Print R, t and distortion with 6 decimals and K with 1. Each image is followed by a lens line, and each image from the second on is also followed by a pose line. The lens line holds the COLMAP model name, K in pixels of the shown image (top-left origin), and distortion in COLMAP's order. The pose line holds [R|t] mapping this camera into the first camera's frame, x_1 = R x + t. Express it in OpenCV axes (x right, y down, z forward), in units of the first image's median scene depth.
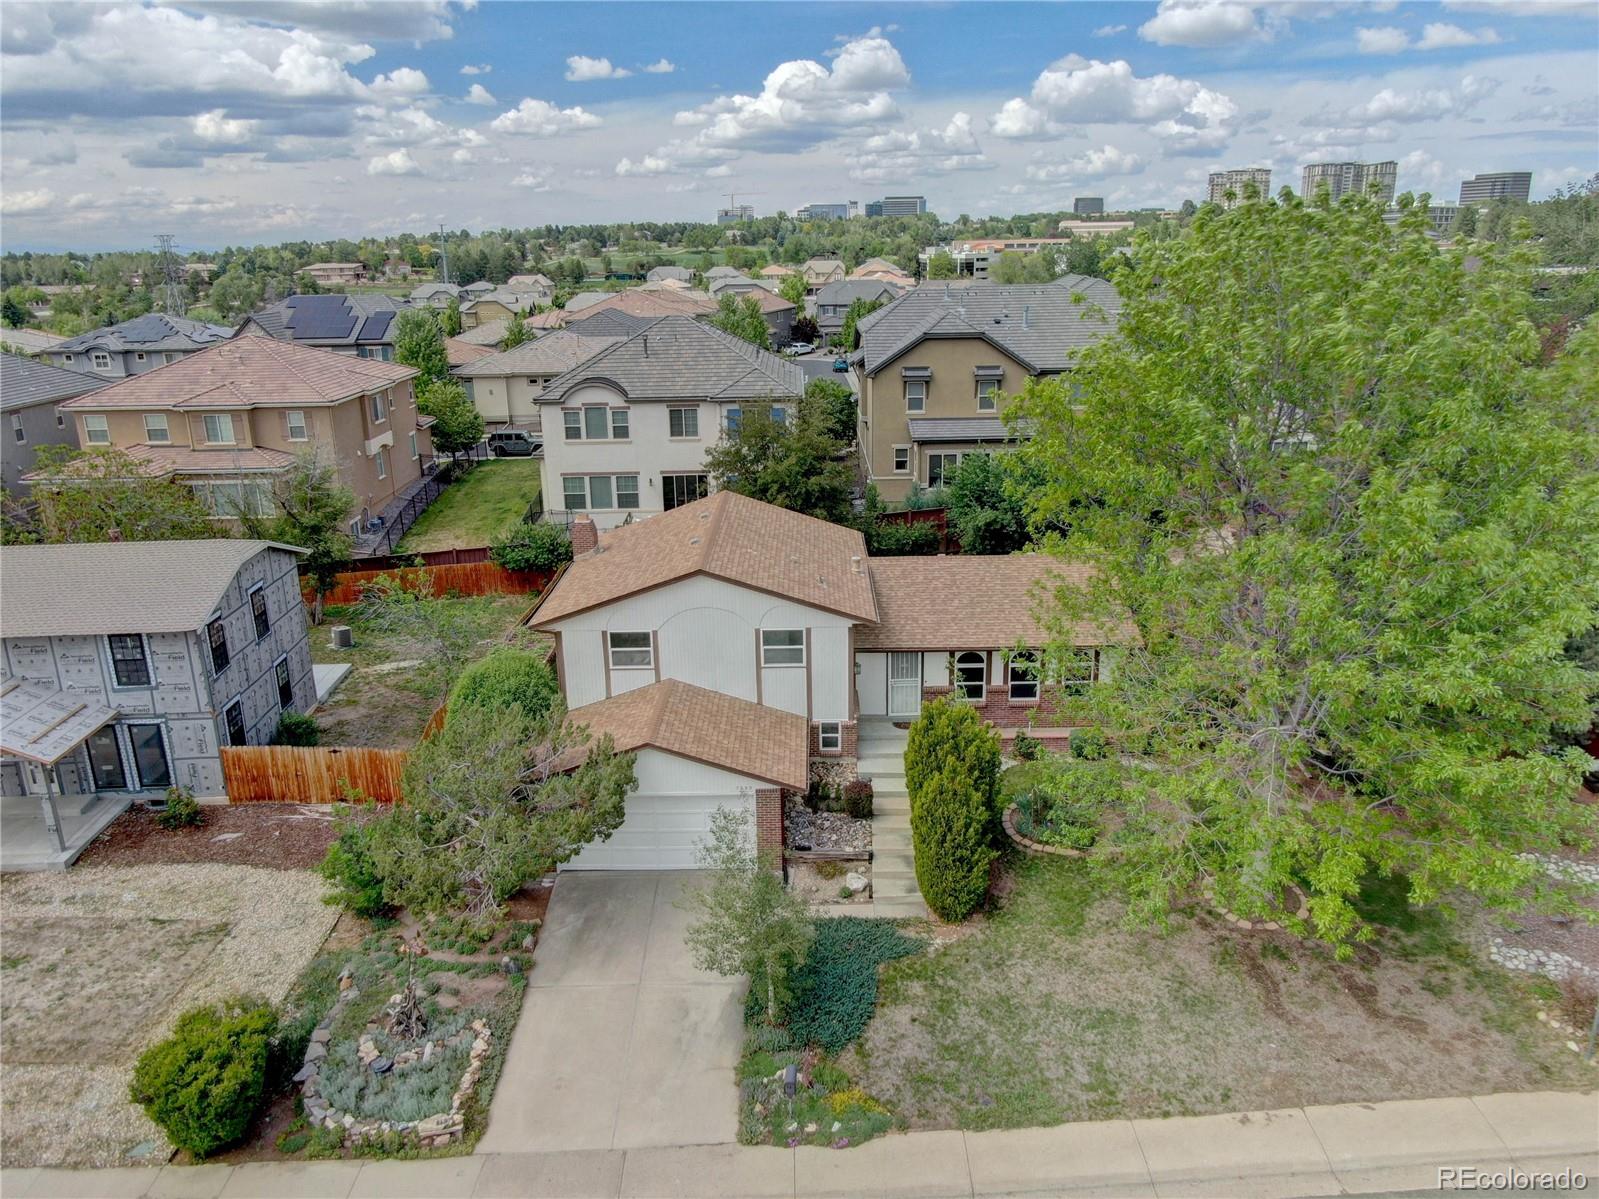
lens RADIAL K [[1172.0, 0, 804.1], [0, 1172.0, 595.3], [0, 0, 1]] dist [-0.007351, -0.001575]
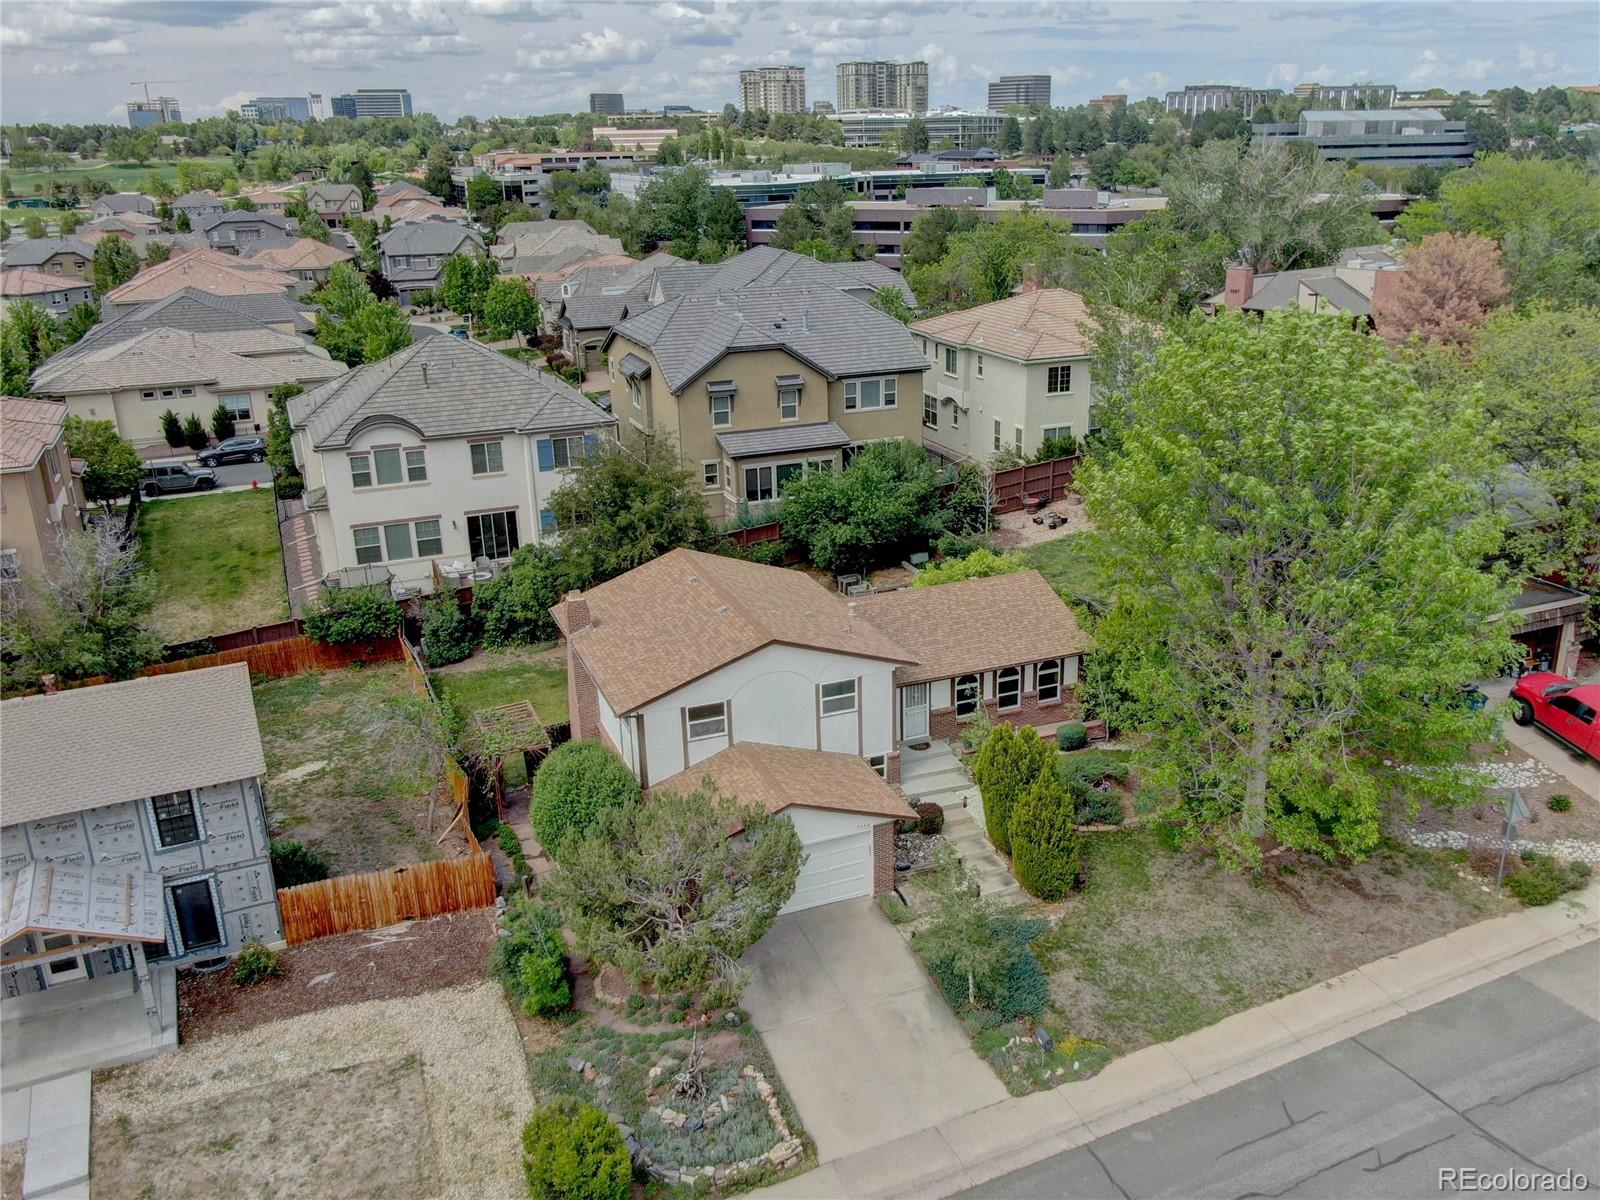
lens RADIAL K [[1424.4, 0, 800.0], [0, 1424.4, 600.0], [0, 0, 1]] dist [-0.009036, -0.002216]
pose [[0.916062, -0.128208, 0.379990, -0.514807], [0.113045, 0.991650, 0.062057, -0.125717], [-0.384774, -0.013893, 0.922906, -0.219124]]
